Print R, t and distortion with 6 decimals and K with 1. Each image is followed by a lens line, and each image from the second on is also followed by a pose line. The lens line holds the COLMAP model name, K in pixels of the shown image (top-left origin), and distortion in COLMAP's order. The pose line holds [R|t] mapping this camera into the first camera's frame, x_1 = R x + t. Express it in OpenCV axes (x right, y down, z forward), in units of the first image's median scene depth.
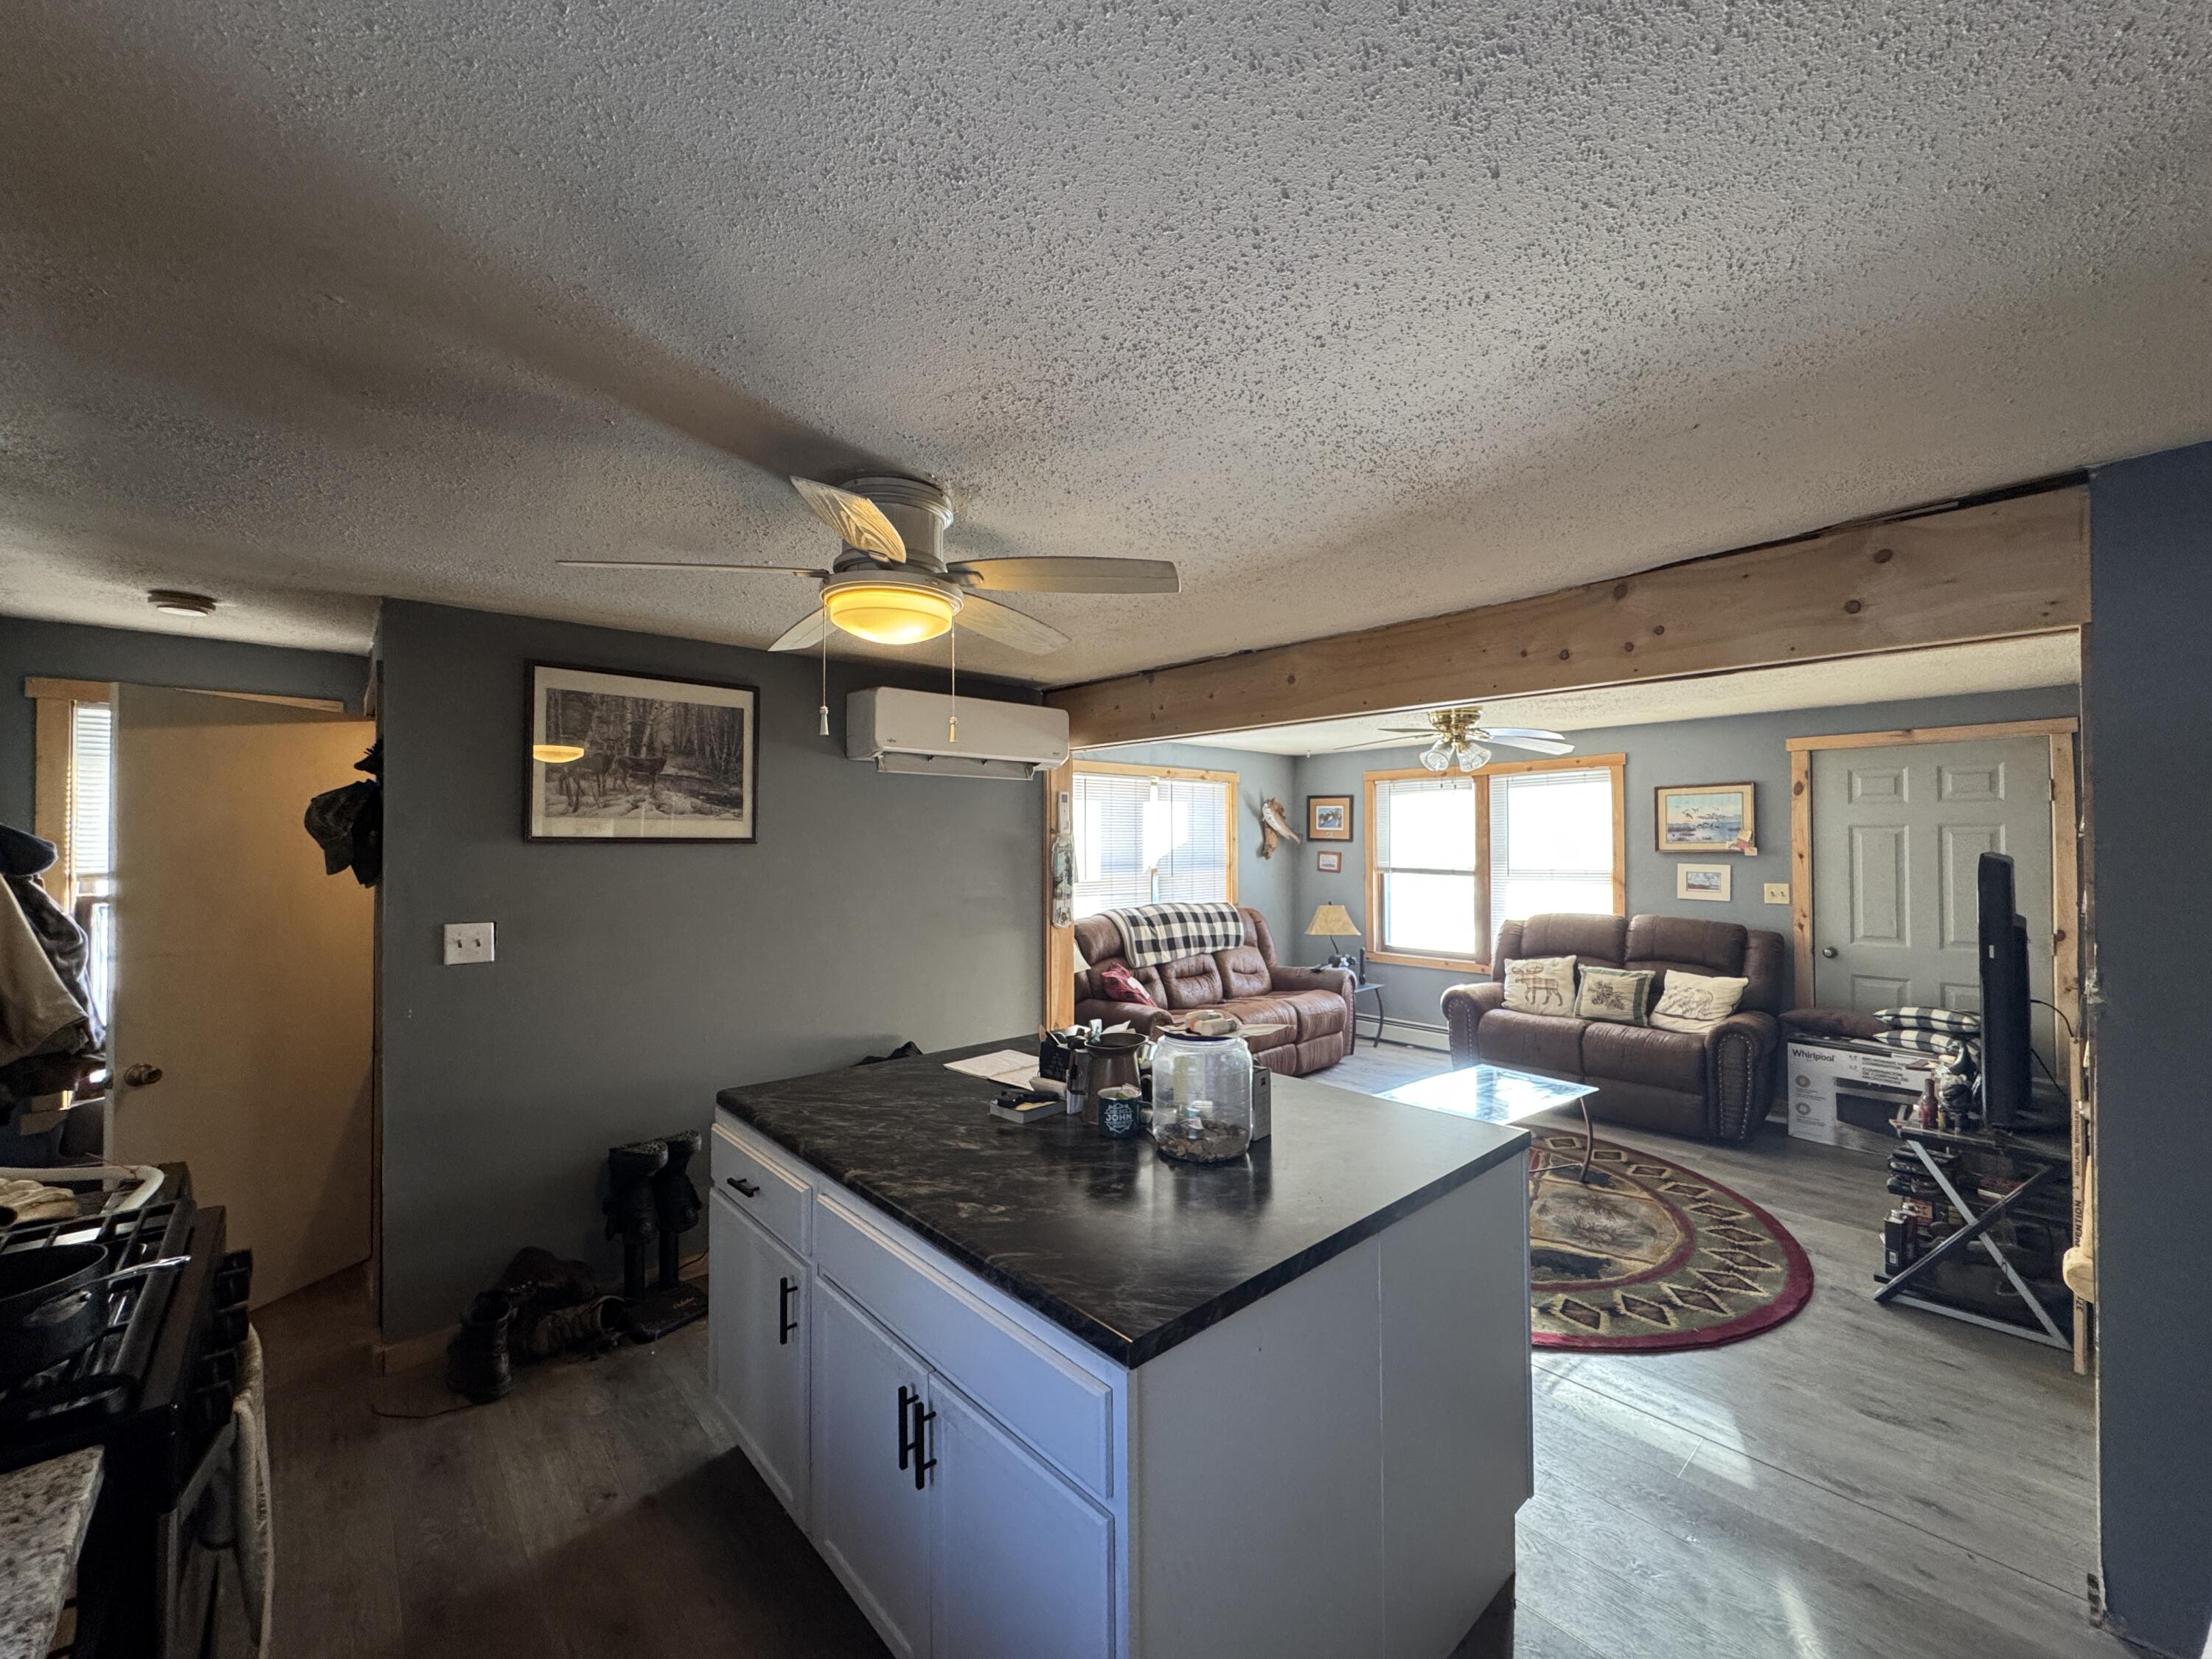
lens RADIAL K [[878.8, 0, 1105.0], [0, 878.8, 827.2], [0, 0, 1]] dist [-0.003717, 0.000025]
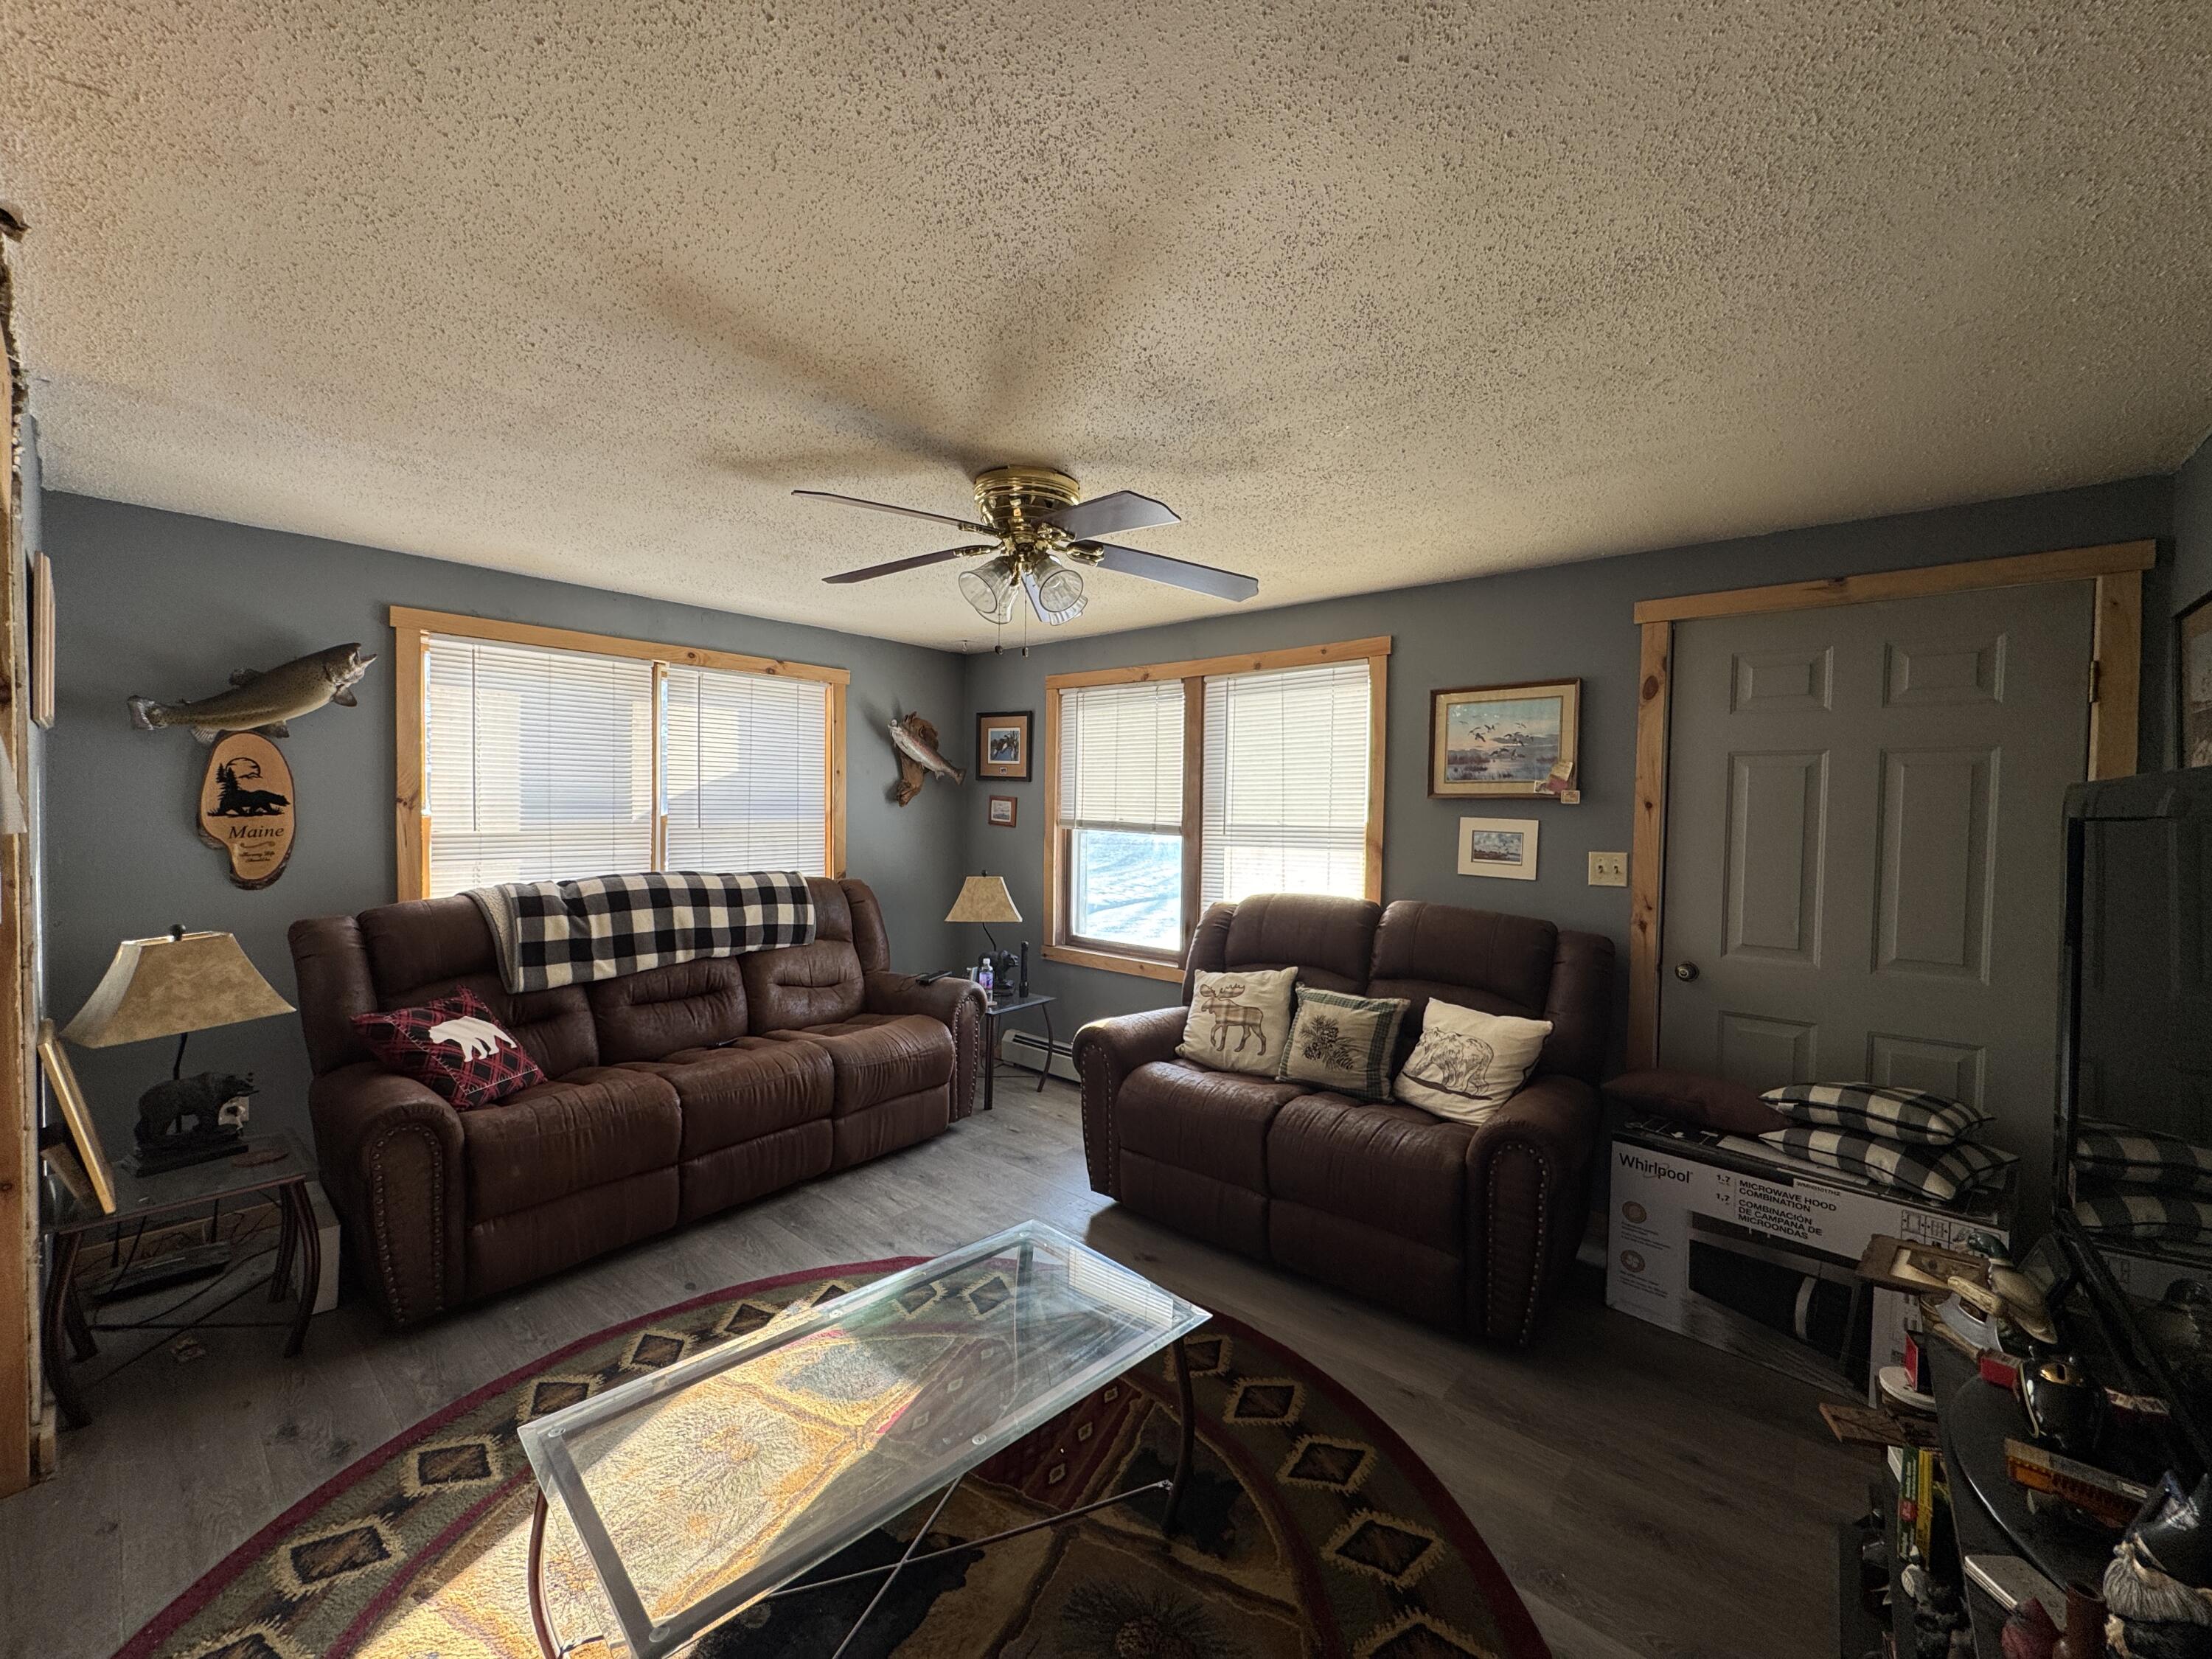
lens RADIAL K [[878.8, 0, 1106.1], [0, 878.8, 827.5], [0, 0, 1]] dist [-0.003717, 0.000025]
pose [[0.991329, 0.014069, 0.130645, 0.364760], [-0.020261, 0.998727, 0.046189, 0.028475], [-0.129829, -0.048436, 0.990353, 0.474469]]
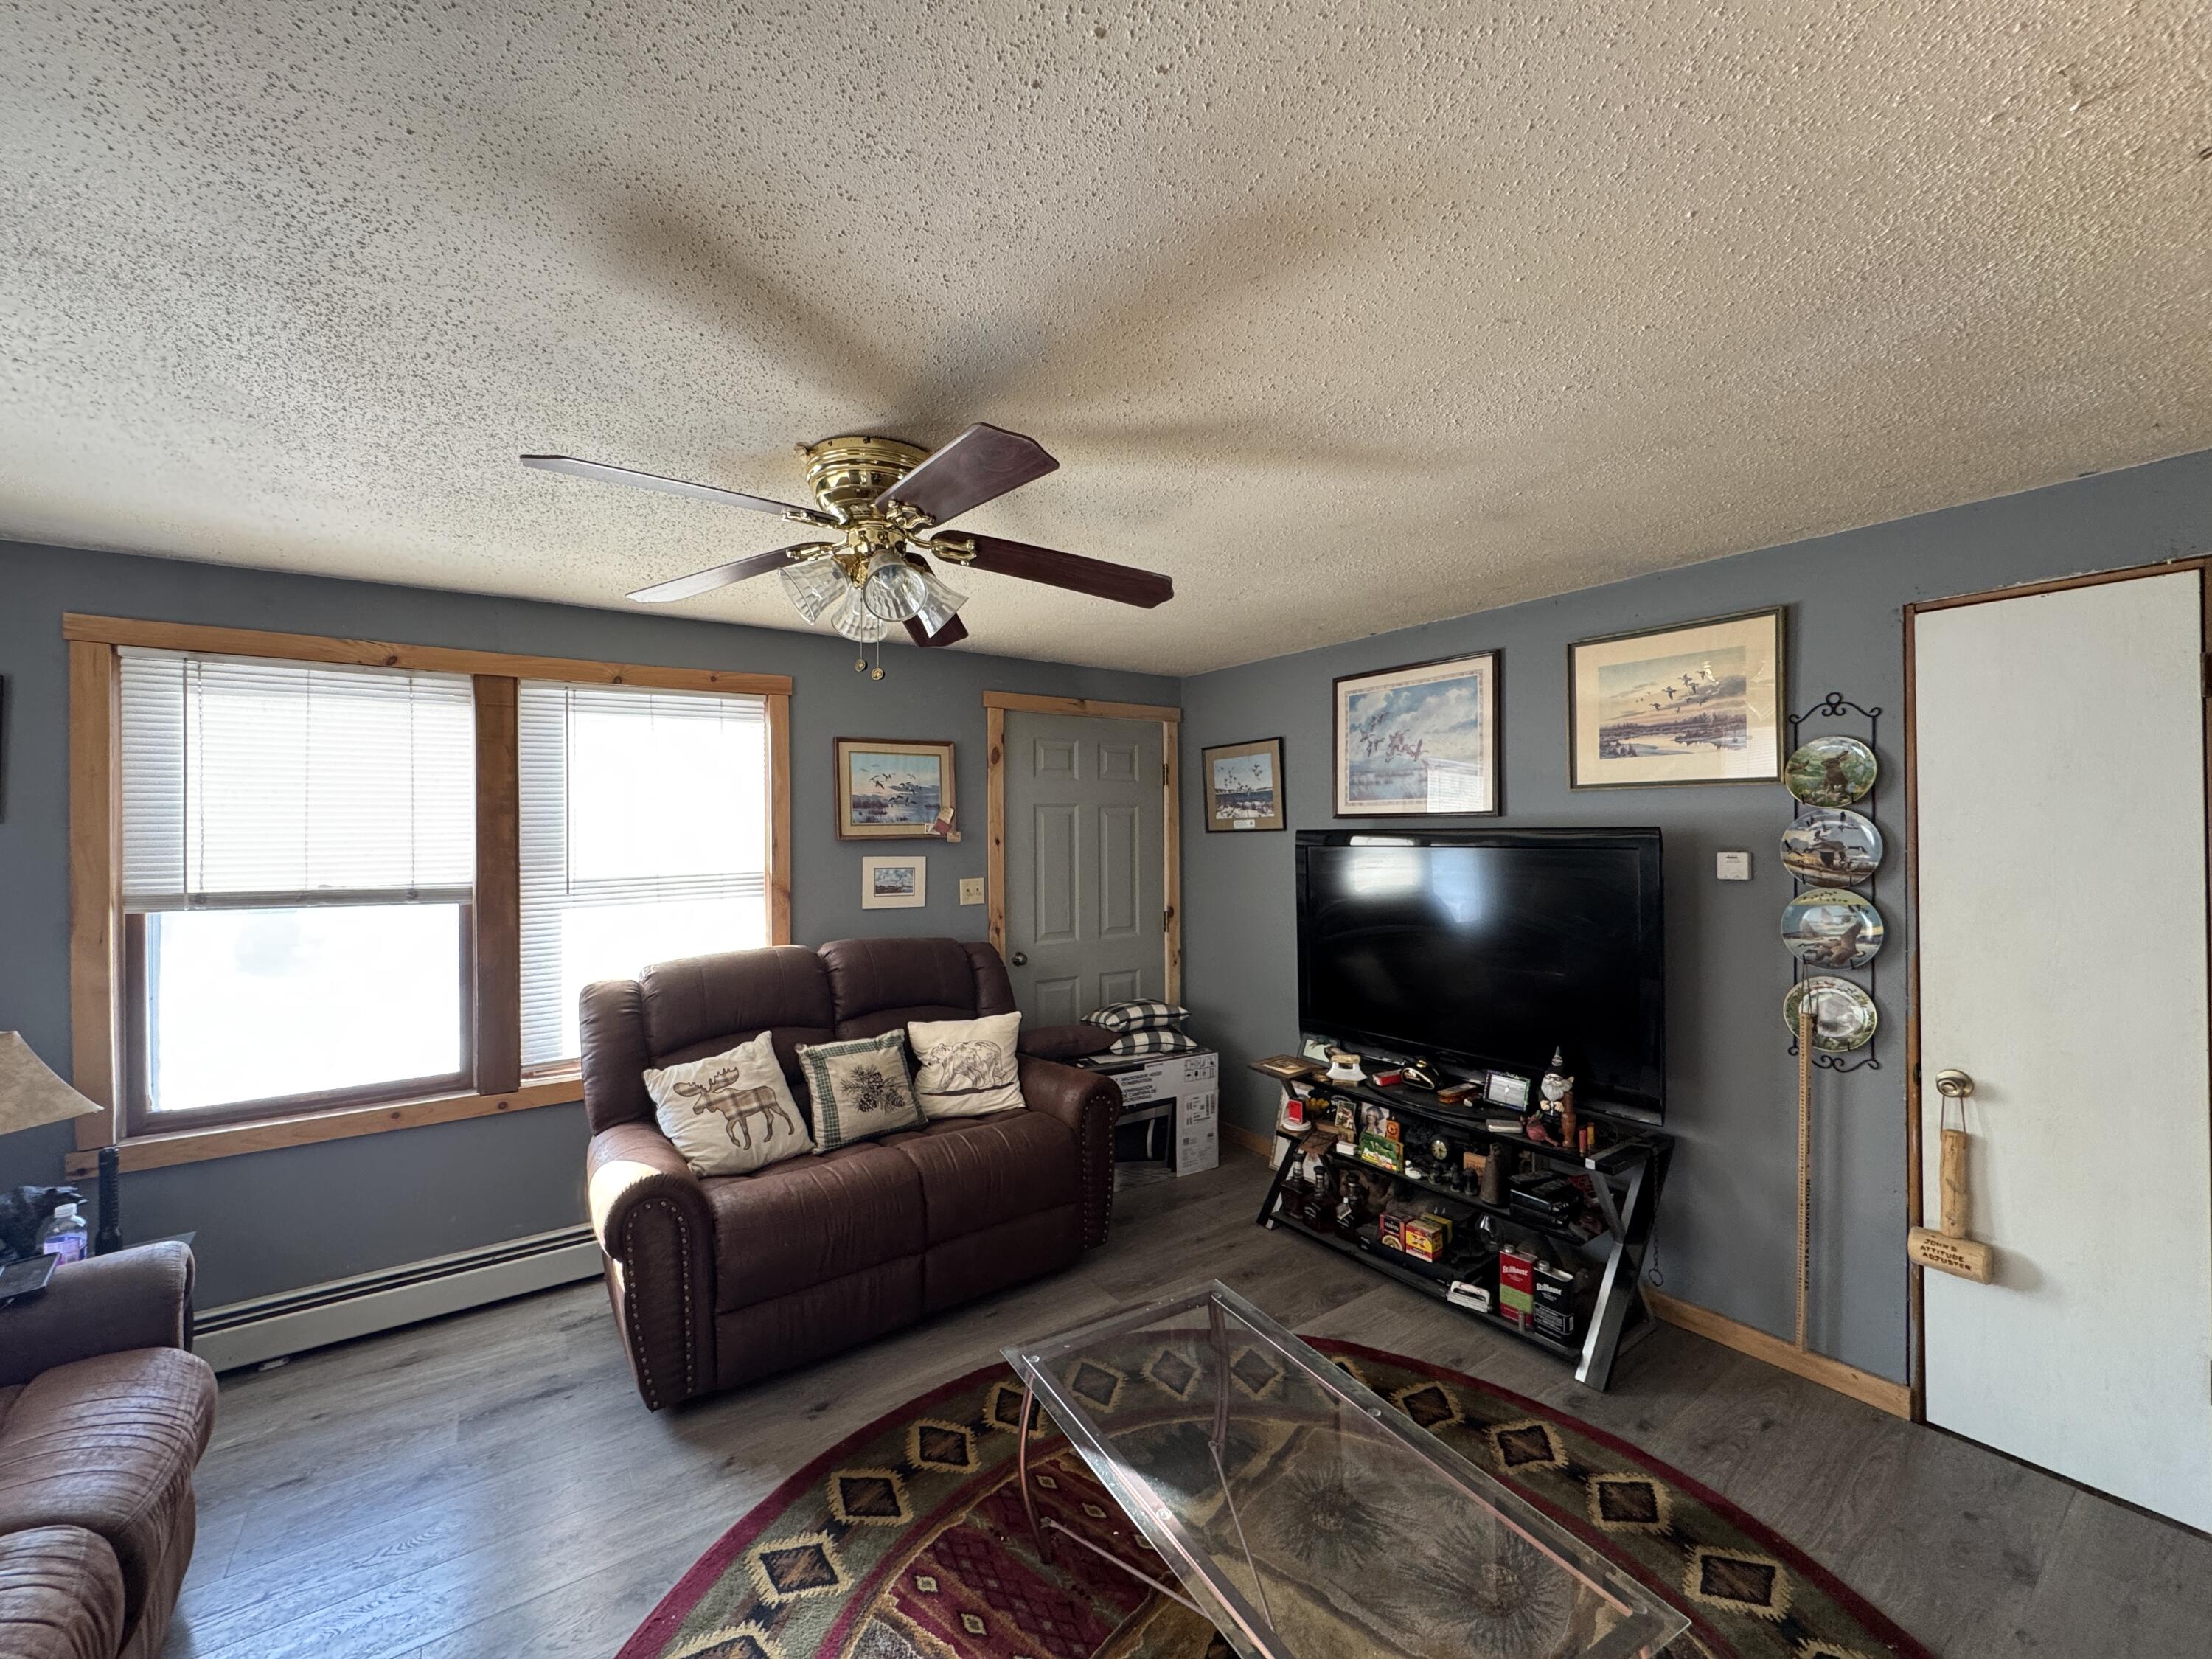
lens RADIAL K [[878.8, 0, 1103.0], [0, 878.8, 827.9], [0, 0, 1]] dist [-0.003717, 0.000025]
pose [[0.117661, 0.003368, 0.993048, 0.019523], [-0.011839, 0.999928, -0.001989, 0.021175], [-0.992983, -0.011522, 0.117693, 0.819498]]
